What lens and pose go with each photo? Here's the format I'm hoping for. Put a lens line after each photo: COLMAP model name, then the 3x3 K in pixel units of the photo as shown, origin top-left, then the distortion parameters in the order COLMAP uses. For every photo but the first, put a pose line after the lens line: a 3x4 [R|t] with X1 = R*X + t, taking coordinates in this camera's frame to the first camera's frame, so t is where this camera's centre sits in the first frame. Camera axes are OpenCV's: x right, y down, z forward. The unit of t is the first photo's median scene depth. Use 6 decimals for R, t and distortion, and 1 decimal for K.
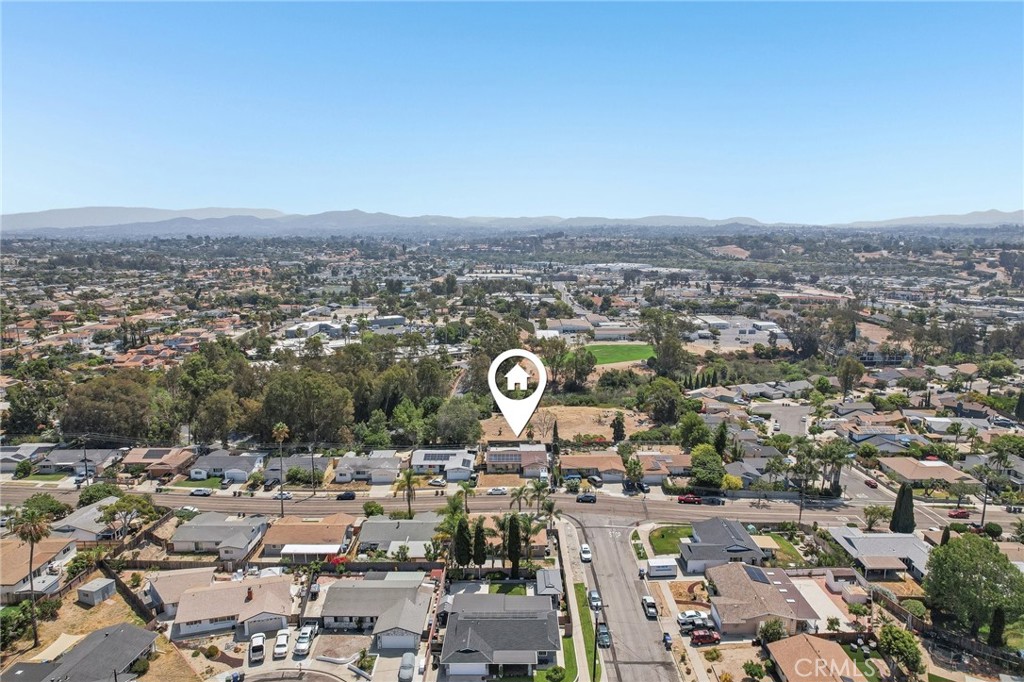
lens RADIAL K [[656.6, 0, 512.4], [0, 656.6, 339.6], [0, 0, 1]] dist [-0.071888, 0.061763]
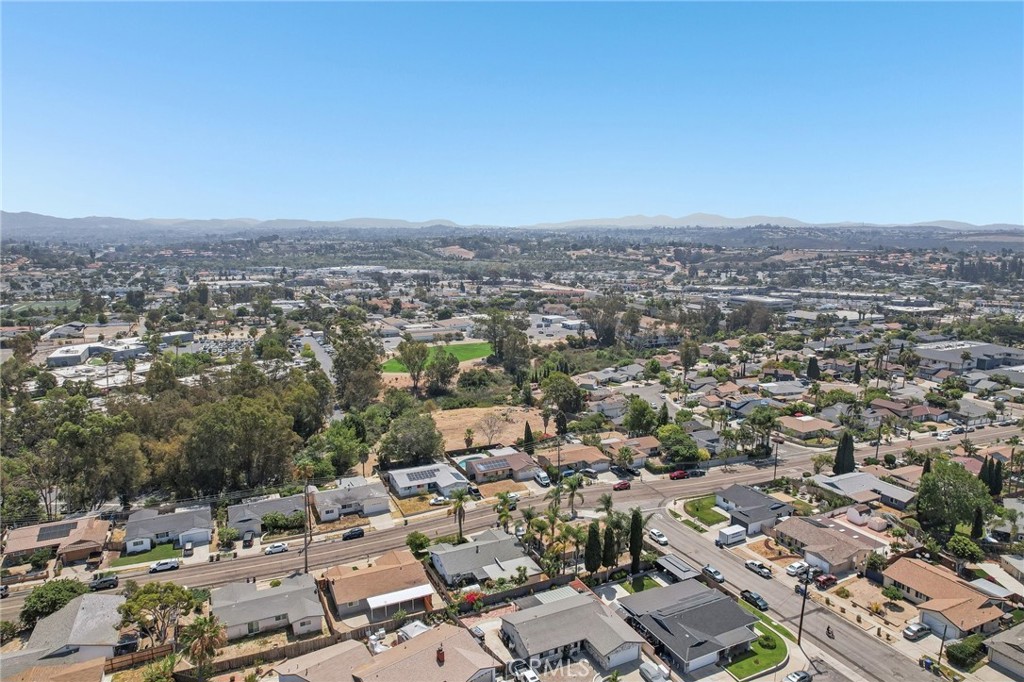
lens RADIAL K [[656.6, 0, 513.2], [0, 656.6, 331.6], [0, 0, 1]] dist [-0.071888, 0.061763]
pose [[0.901312, -0.063969, 0.428422, -0.367339], [0.070503, 0.997511, 0.000618, -0.014823], [-0.427395, 0.029648, 0.903579, 0.096855]]
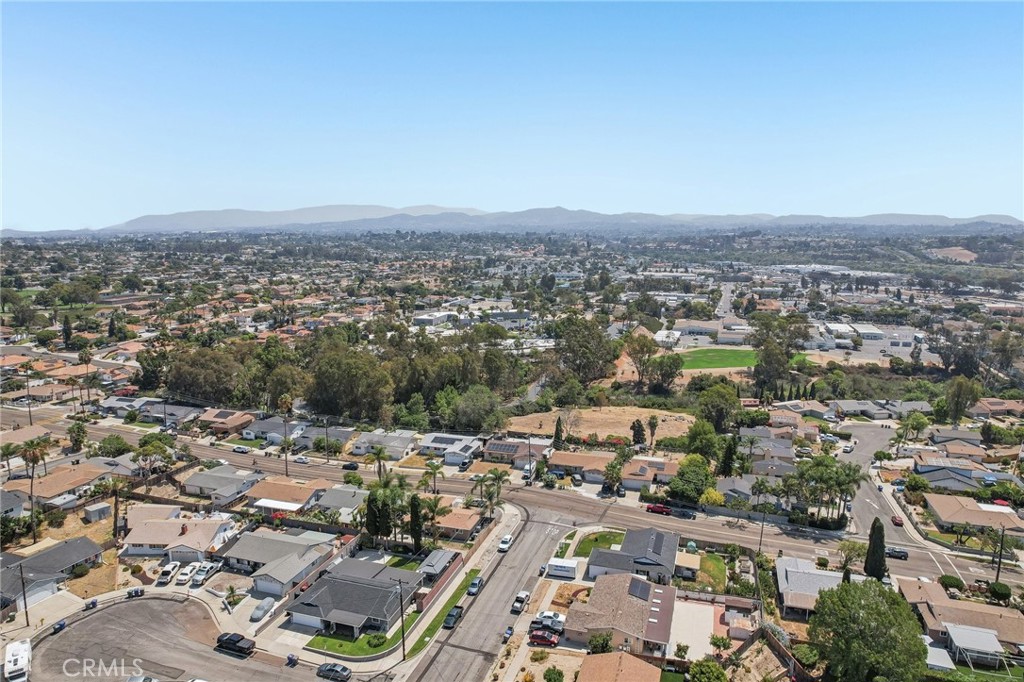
lens RADIAL K [[656.6, 0, 512.2], [0, 656.6, 339.5], [0, 0, 1]] dist [-0.071888, 0.061763]
pose [[0.953863, 0.053616, -0.295416, 0.281591], [-0.052505, 0.998552, 0.011698, -0.001540], [0.295615, 0.004352, 0.955297, 0.021704]]
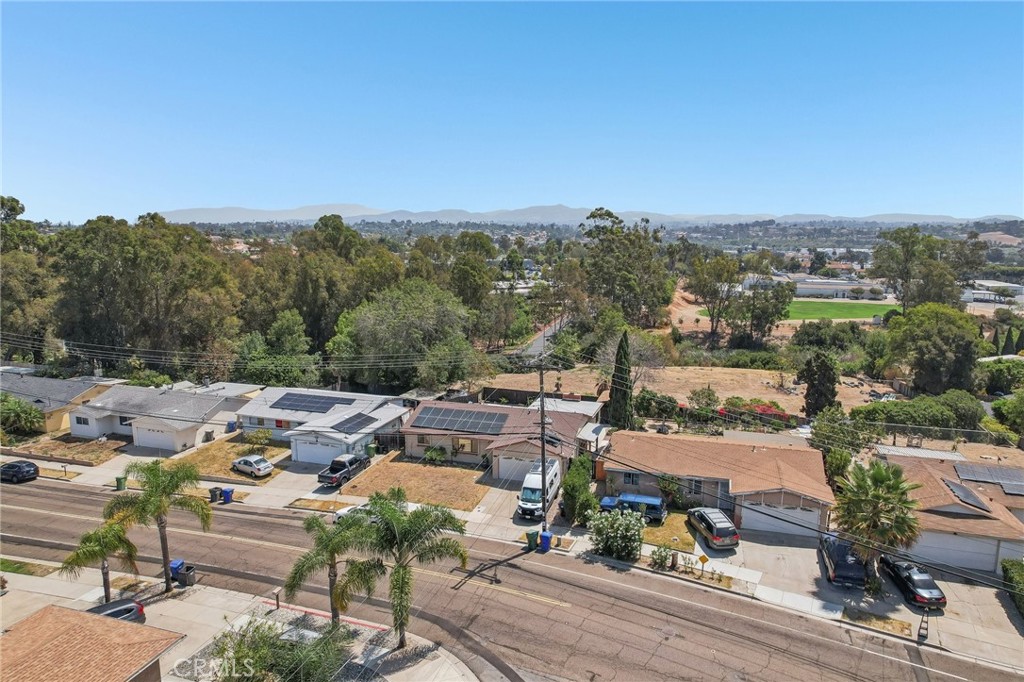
lens RADIAL K [[656.6, 0, 513.3], [0, 656.6, 344.9], [0, 0, 1]] dist [-0.071888, 0.061763]
pose [[0.953861, 0.062027, -0.293770, 0.109721], [-0.058891, 0.998074, 0.019517, 0.125148], [0.294415, -0.001316, 0.955677, 0.640645]]
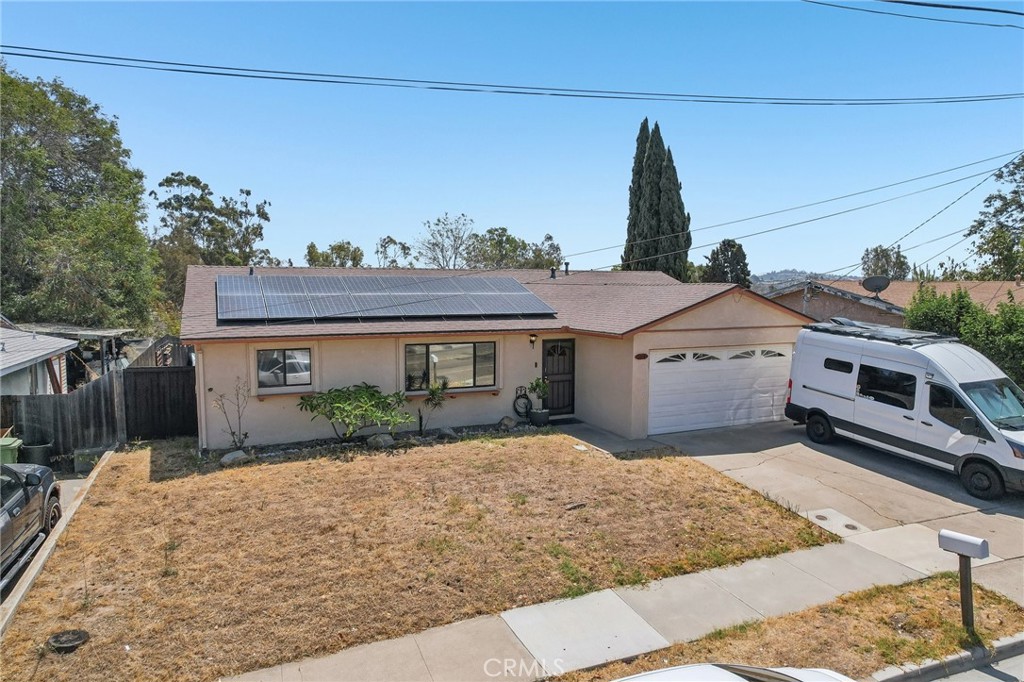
lens RADIAL K [[656.6, 0, 514.7], [0, 656.6, 343.2], [0, 0, 1]] dist [-0.071888, 0.061763]
pose [[0.909204, -0.026606, 0.415500, -0.033708], [0.059328, 0.996052, -0.066041, 0.185071], [-0.412102, 0.084696, 0.907193, 0.852773]]
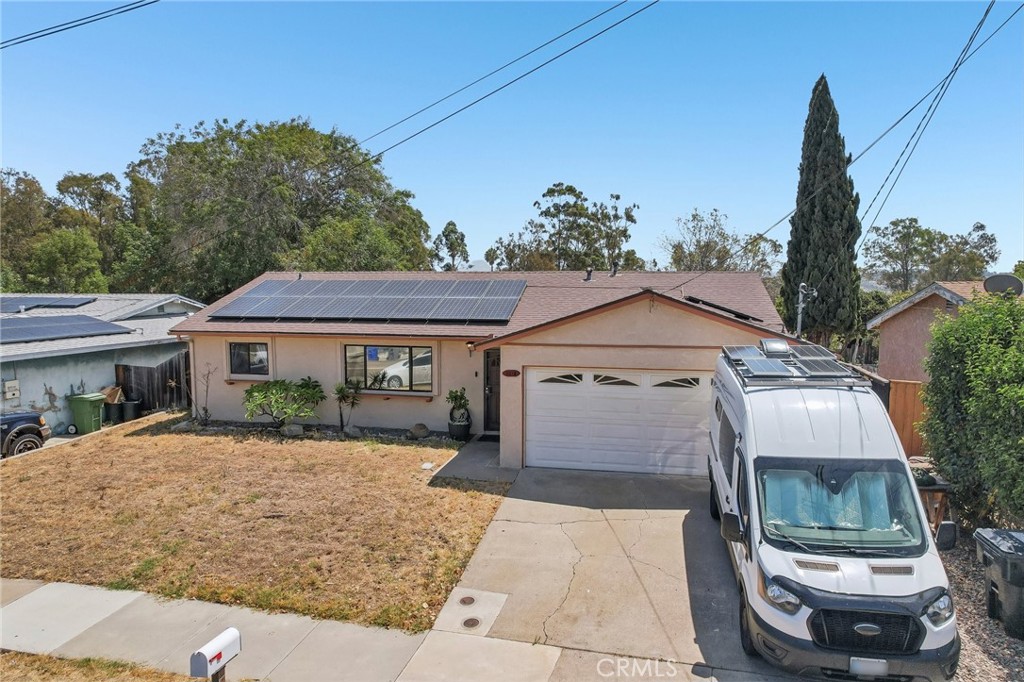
lens RADIAL K [[656.6, 0, 512.2], [0, 656.6, 339.9], [0, 0, 1]] dist [-0.071888, 0.061763]
pose [[0.981479, 0.025806, -0.189821, 0.031234], [-0.040813, 0.996304, -0.075578, 0.183964], [0.187170, 0.081926, 0.978905, 0.851225]]
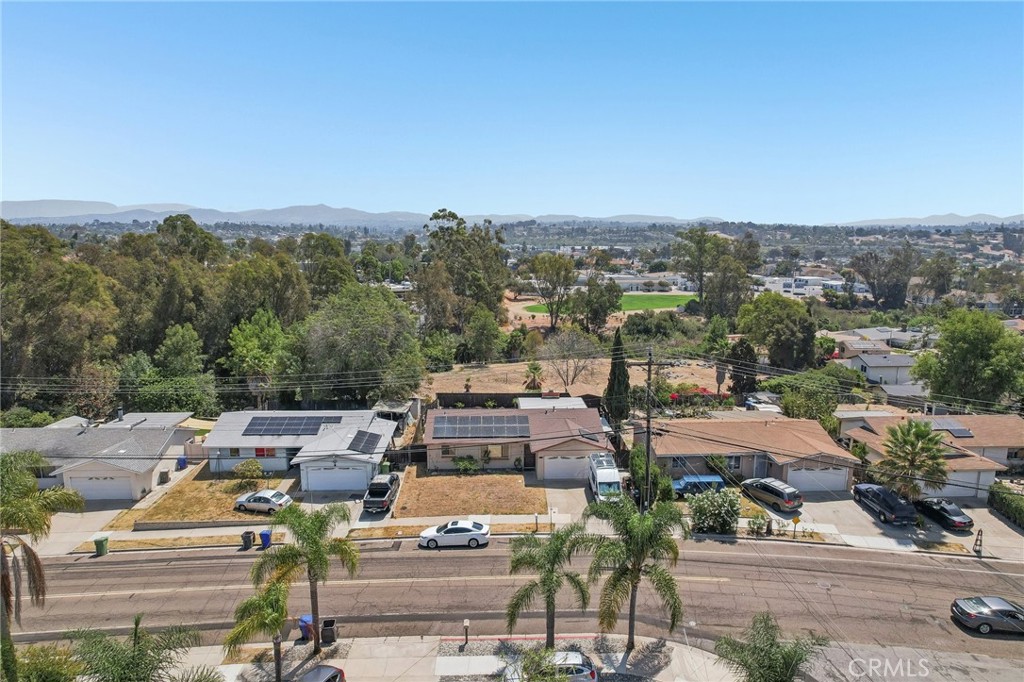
lens RADIAL K [[656.6, 0, 514.2], [0, 656.6, 341.2], [0, 0, 1]] dist [-0.071888, 0.061763]
pose [[0.998735, 0.003273, 0.050185, -0.010445], [-0.003407, 0.999991, 0.002570, 0.127890], [-0.050176, -0.002738, 0.998737, 0.623897]]
